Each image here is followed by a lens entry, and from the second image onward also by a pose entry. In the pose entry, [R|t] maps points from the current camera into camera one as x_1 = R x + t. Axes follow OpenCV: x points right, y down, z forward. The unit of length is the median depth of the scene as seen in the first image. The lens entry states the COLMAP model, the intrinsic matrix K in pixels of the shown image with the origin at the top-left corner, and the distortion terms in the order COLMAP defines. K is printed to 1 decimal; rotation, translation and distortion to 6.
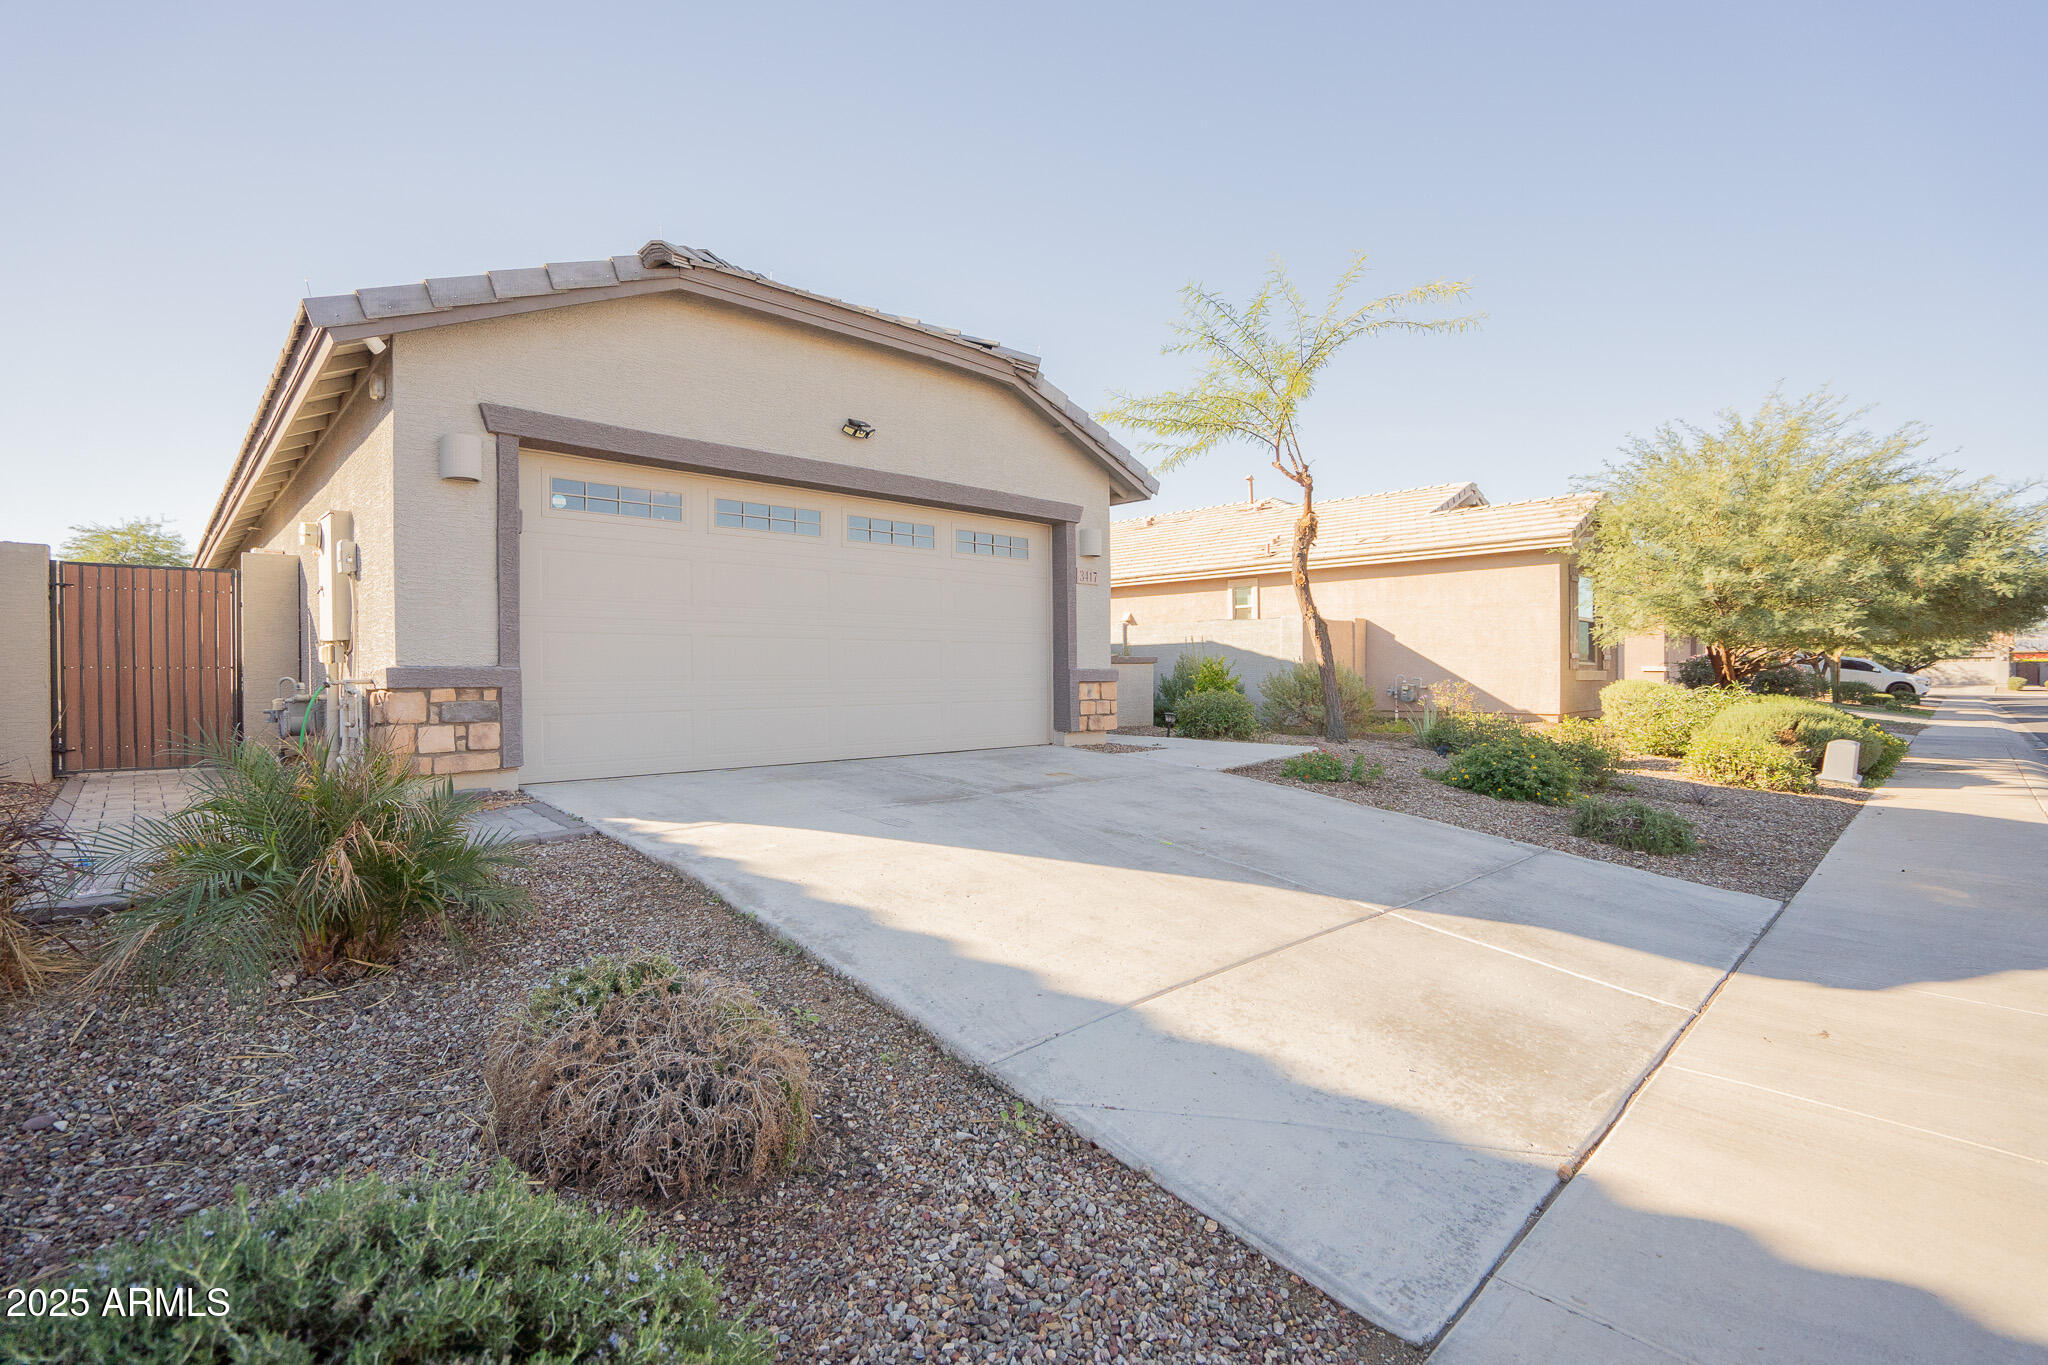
lens RADIAL K [[942.4, 0, 1010.8], [0, 942.4, 685.4], [0, 0, 1]] dist [-0.066916, 0.027813]
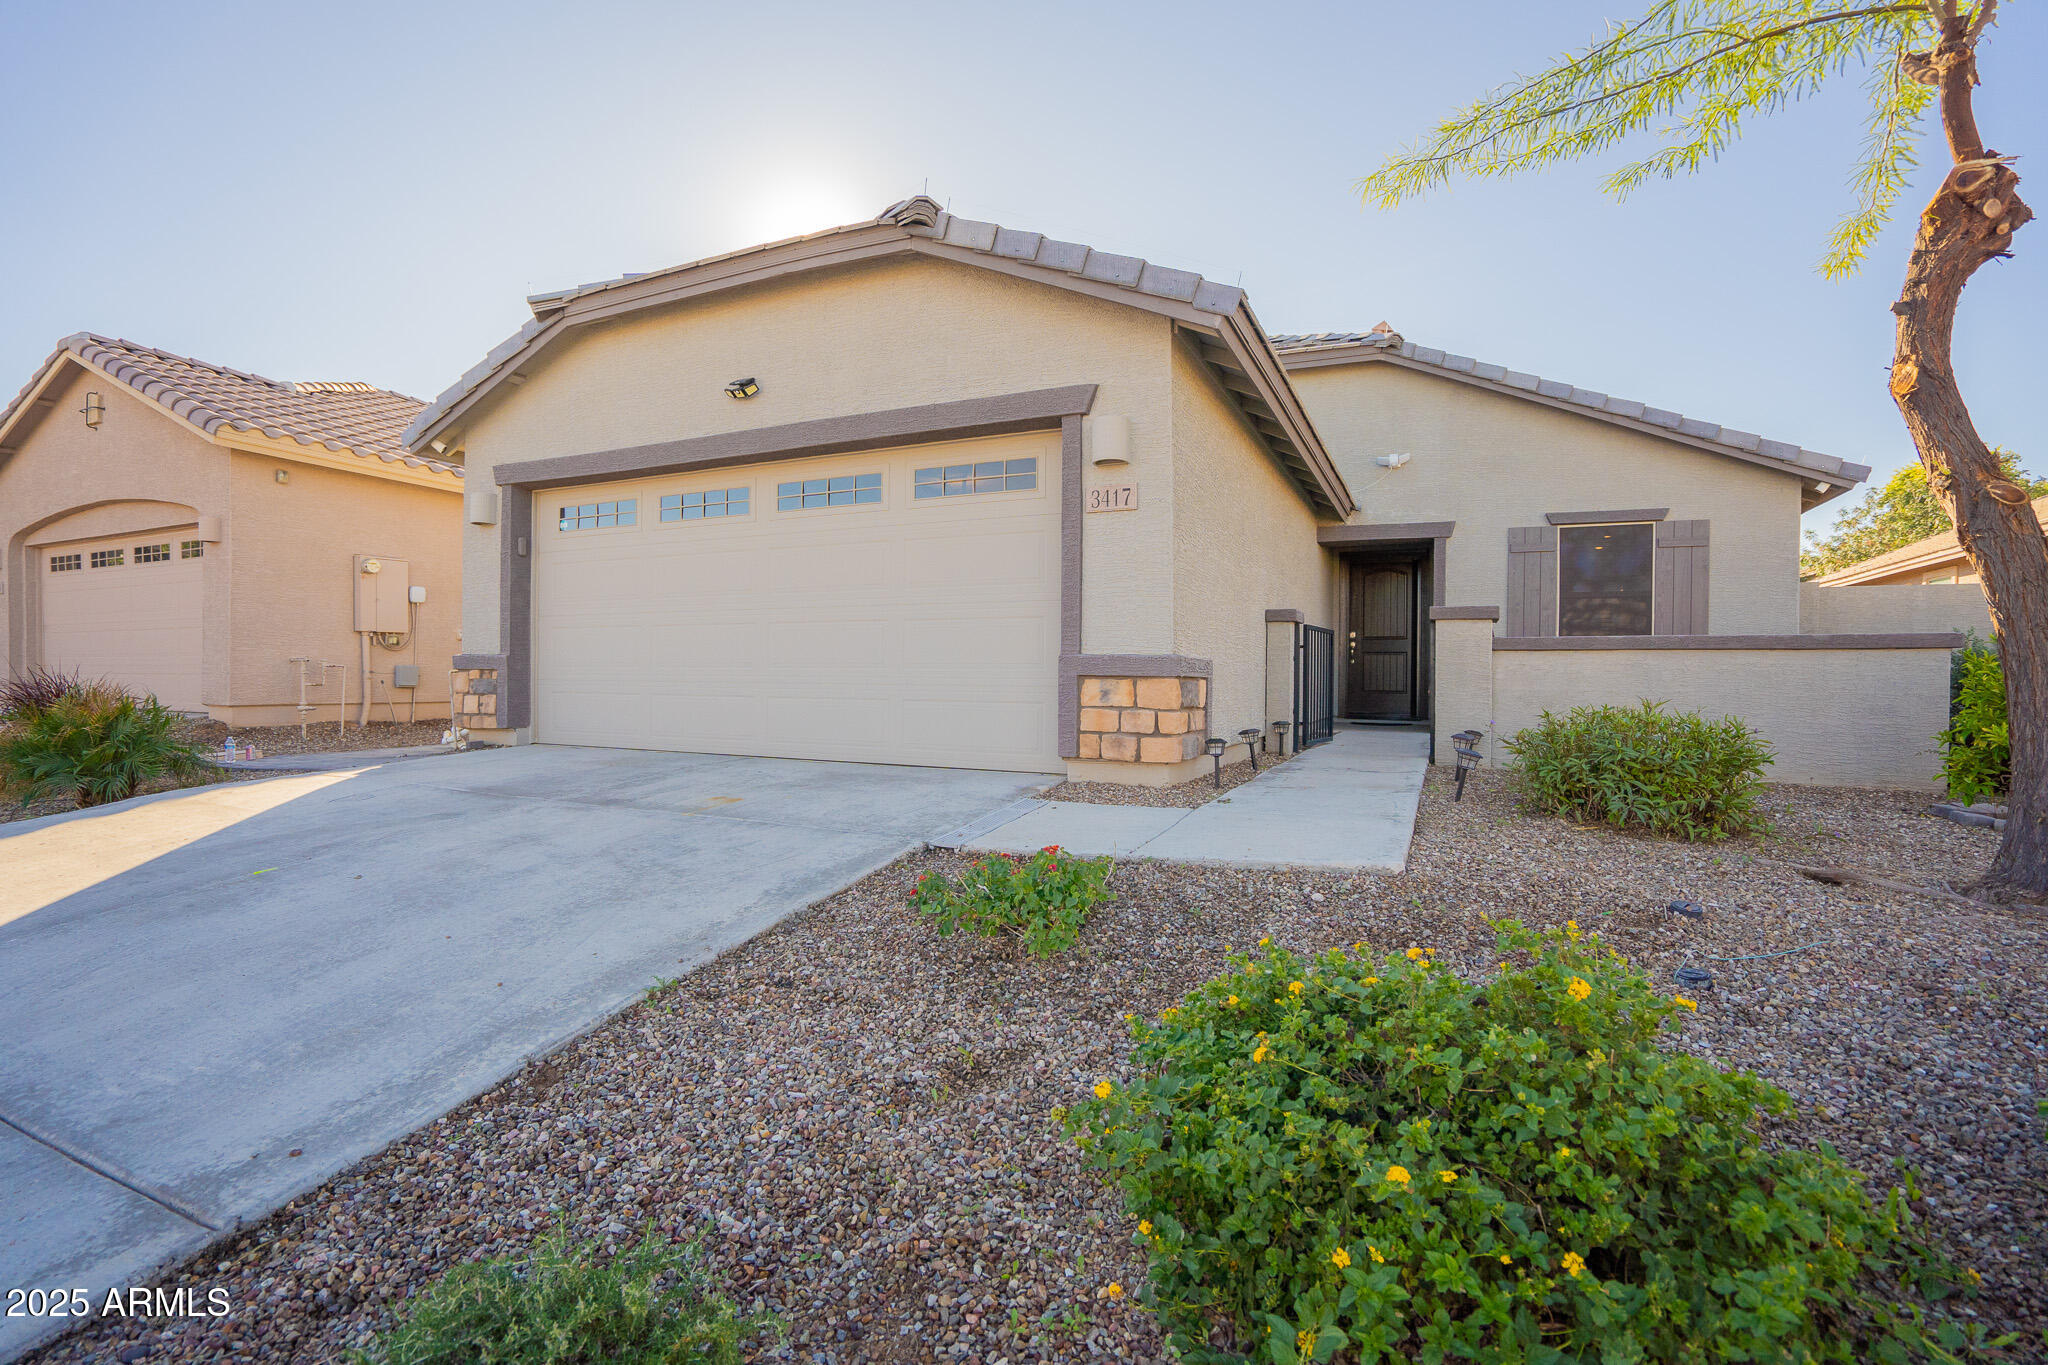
lens RADIAL K [[942.4, 0, 1010.8], [0, 942.4, 685.4], [0, 0, 1]] dist [-0.066916, 0.027813]
pose [[0.354356, 0.047125, -0.933922, 0.699492], [-0.001517, 0.998757, 0.049821, -0.031632], [0.935109, -0.016237, 0.353987, 0.828379]]
